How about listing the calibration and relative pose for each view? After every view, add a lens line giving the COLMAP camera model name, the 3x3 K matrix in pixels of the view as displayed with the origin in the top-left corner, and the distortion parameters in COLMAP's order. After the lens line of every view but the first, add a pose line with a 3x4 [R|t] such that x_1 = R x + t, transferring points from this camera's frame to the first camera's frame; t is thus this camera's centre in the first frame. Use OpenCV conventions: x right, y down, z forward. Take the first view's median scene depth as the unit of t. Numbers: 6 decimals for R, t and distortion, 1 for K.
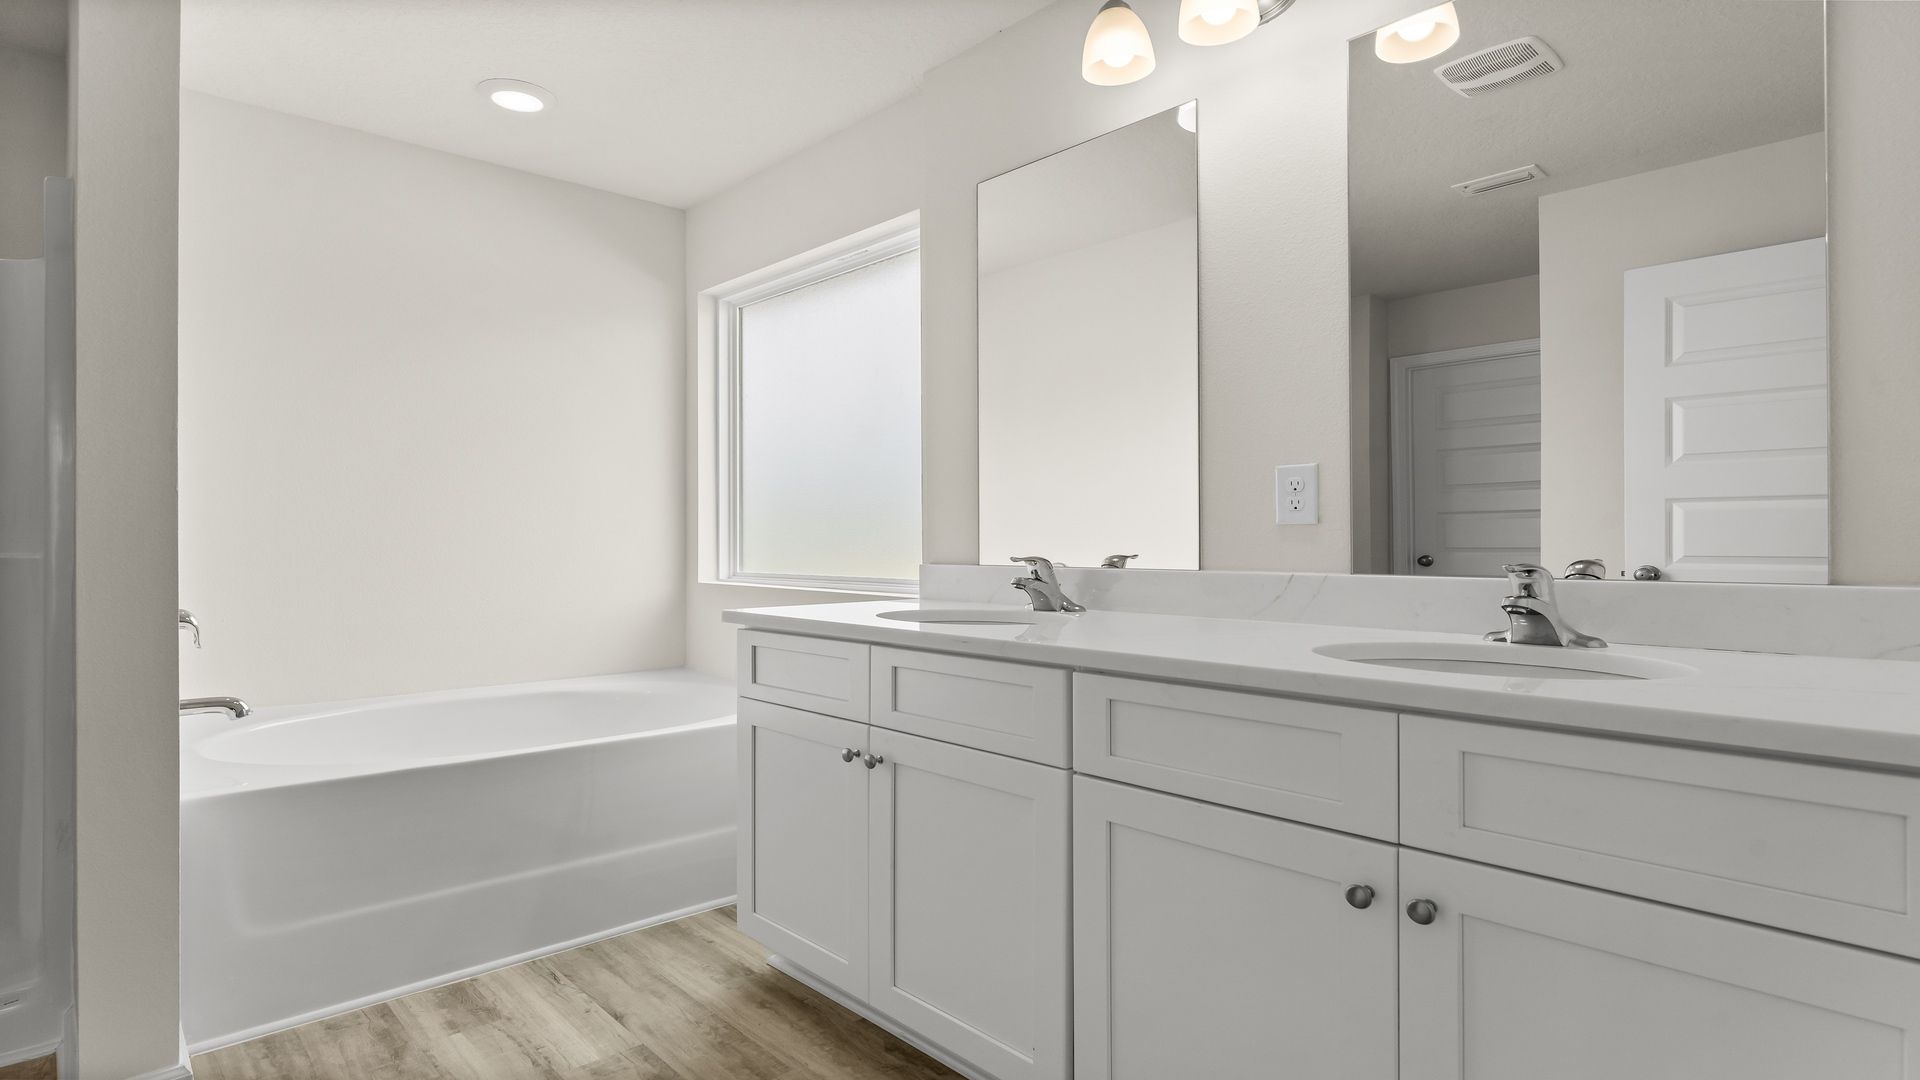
lens RADIAL K [[984.7, 0, 960.1], [0, 984.7, 541.0], [0, 0, 1]] dist [-0.005309, -0.001455]
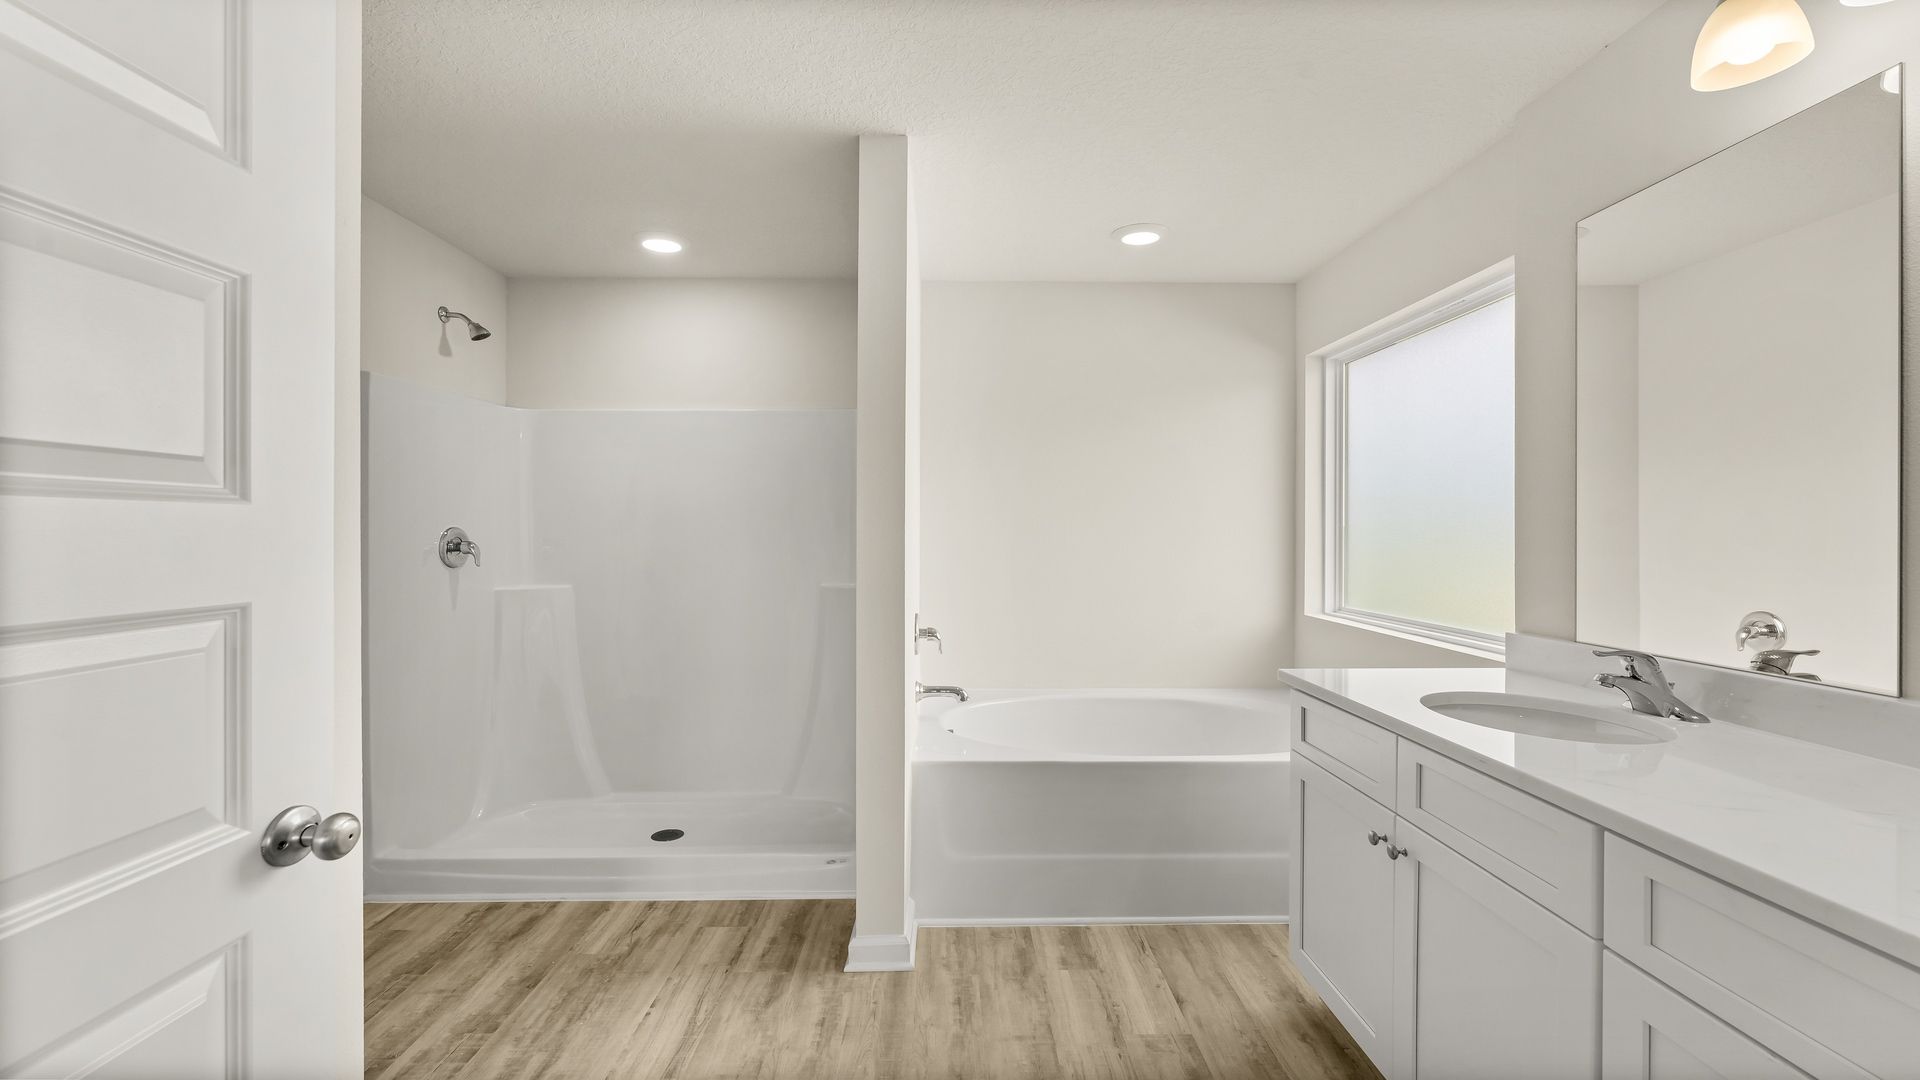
lens RADIAL K [[831.6, 0, 958.5], [0, 831.6, 535.9], [0, 0, 1]] dist [-0.002081, -0.000204]
pose [[0.743678, 0.005040, -0.668519, 0.123990], [-0.000014, 0.999972, 0.007523, -0.091719], [0.668538, -0.005585, 0.743657, 0.053345]]
